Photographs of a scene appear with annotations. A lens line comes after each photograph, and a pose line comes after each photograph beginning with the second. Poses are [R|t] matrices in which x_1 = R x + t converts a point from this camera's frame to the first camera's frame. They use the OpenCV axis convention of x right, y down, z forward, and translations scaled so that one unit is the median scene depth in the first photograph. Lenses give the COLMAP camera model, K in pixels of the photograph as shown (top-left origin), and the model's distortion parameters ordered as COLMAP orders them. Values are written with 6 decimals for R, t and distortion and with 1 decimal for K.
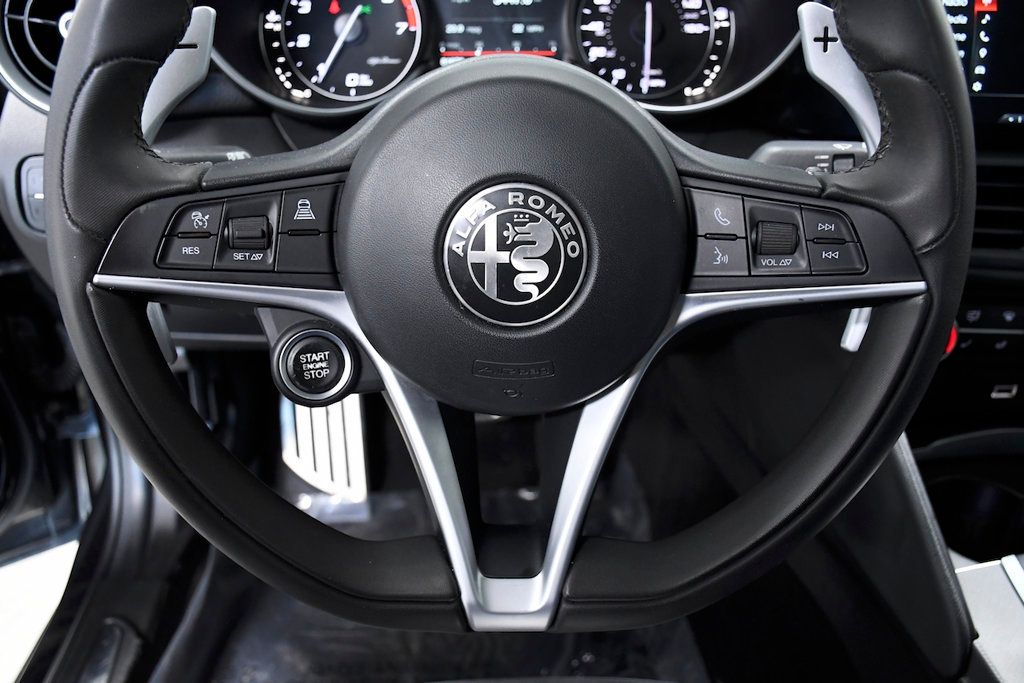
lens RADIAL K [[935.8, 0, 503.2], [0, 935.8, 339.5], [0, 0, 1]] dist [-0.019127, 0.000000]
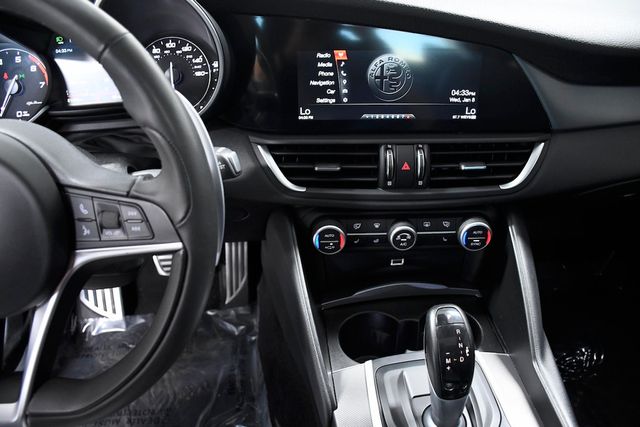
lens RADIAL K [[513.9, 0, 317.5], [0, 513.9, 210.0], [0, 0, 1]] dist [-0.115528, 0.051114]
pose [[0.998853, -0.047836, 0.002315, 0.428860], [0.047786, 0.998690, 0.018278, -0.078475], [-0.003186, -0.018147, 0.999830, 0.010948]]
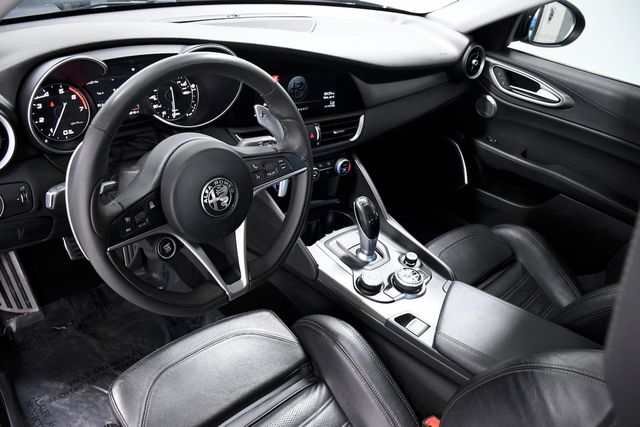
lens RADIAL K [[513.9, 0, 318.1], [0, 513.9, 214.5], [0, 0, 1]] dist [-0.115528, 0.051114]
pose [[0.763145, -0.257556, 0.592685, -0.496883], [0.204818, 0.966261, 0.156171, -0.142334], [-0.612911, 0.002212, 0.790149, -0.446574]]
